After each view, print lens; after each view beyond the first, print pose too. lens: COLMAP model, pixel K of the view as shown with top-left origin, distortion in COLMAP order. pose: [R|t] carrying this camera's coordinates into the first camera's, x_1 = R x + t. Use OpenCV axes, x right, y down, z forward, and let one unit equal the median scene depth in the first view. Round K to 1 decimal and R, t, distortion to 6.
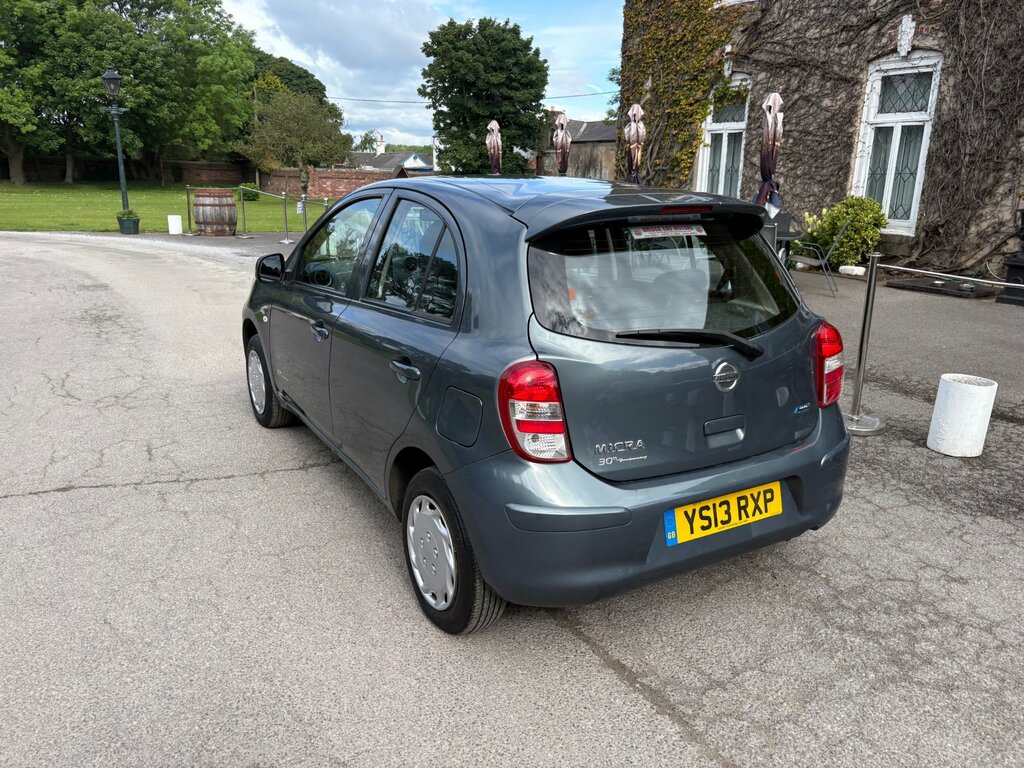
lens RADIAL K [[793.3, 0, 509.6], [0, 793.3, 392.2], [0, 0, 1]] dist [0.024664, -0.025839]
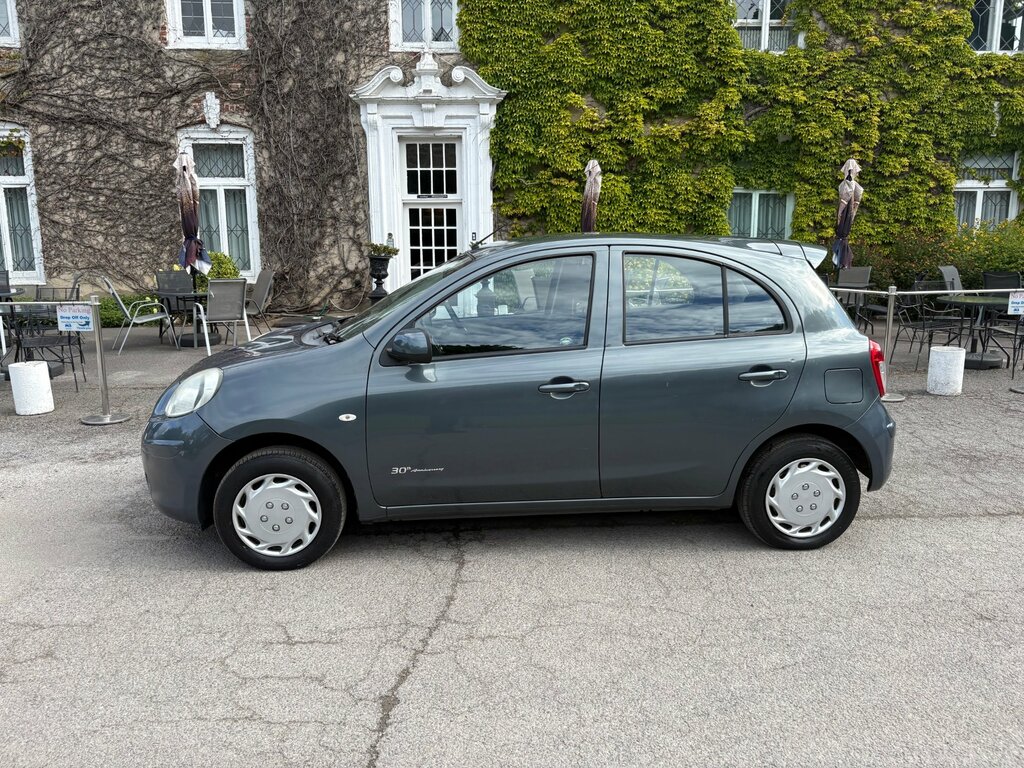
lens RADIAL K [[793.3, 0, 511.4], [0, 793.3, 378.2], [0, 0, 1]] dist [0.024664, -0.025839]
pose [[0.414086, -0.182659, 0.891722, -0.398813], [0.255953, 0.963496, 0.078505, -0.063772], [-0.873511, 0.195731, 0.445722, 0.206706]]
